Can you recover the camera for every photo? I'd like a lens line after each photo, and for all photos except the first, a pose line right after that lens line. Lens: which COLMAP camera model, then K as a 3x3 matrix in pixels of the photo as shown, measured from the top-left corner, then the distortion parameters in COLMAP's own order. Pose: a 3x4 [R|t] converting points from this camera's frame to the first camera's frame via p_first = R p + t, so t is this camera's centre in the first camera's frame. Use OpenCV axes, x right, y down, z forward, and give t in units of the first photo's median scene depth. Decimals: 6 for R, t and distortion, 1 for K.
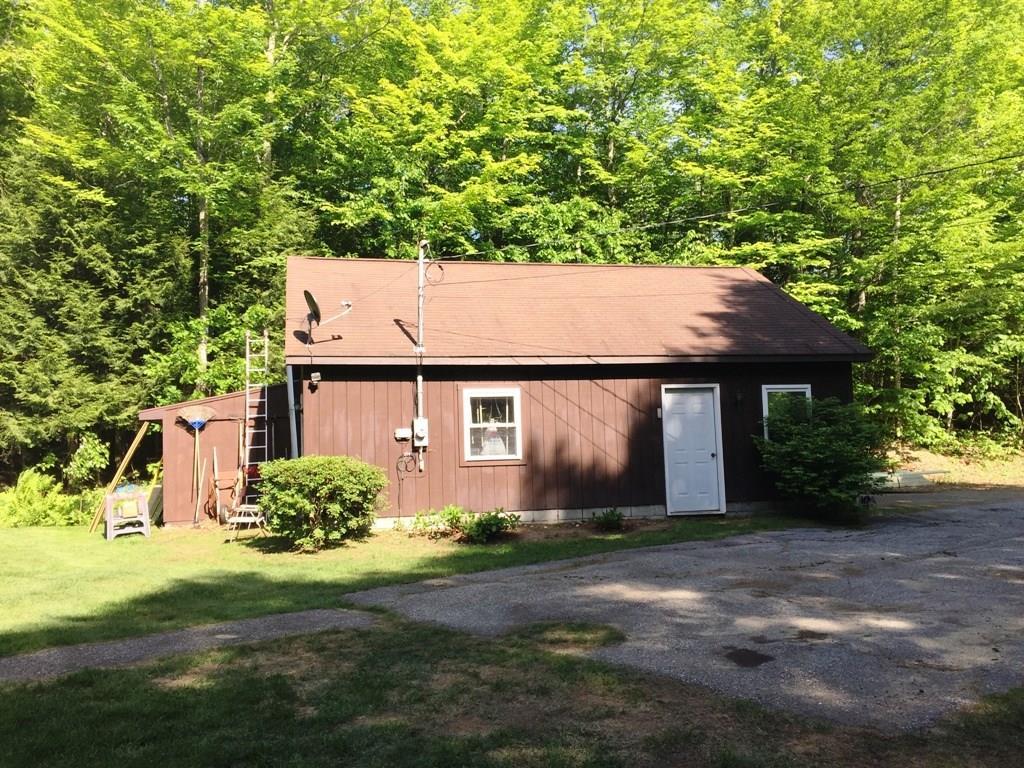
lens RADIAL K [[895.6, 0, 513.2], [0, 895.6, 370.0], [0, 0, 1]] dist [0.117019, -0.156164]
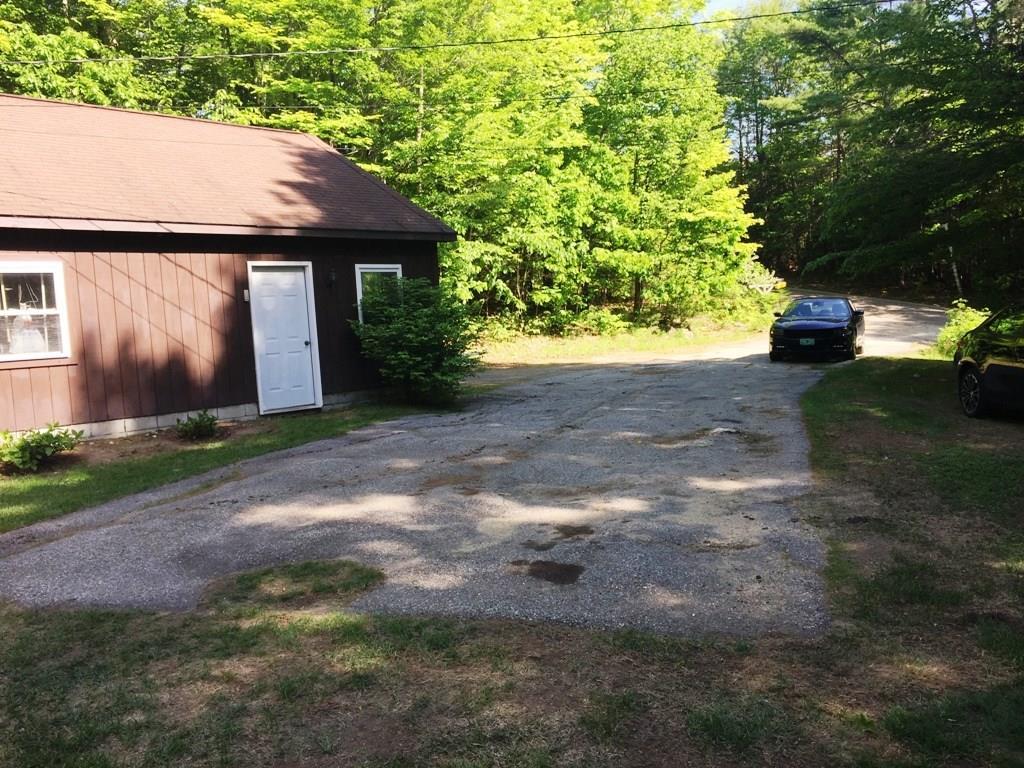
lens RADIAL K [[895.6, 0, 513.2], [0, 895.6, 370.0], [0, 0, 1]] dist [0.117019, -0.156164]
pose [[0.843614, -0.052407, 0.534386, -0.078852], [-0.009097, 0.993688, 0.111811, 0.019790], [-0.536873, -0.099187, 0.837812, 0.147723]]
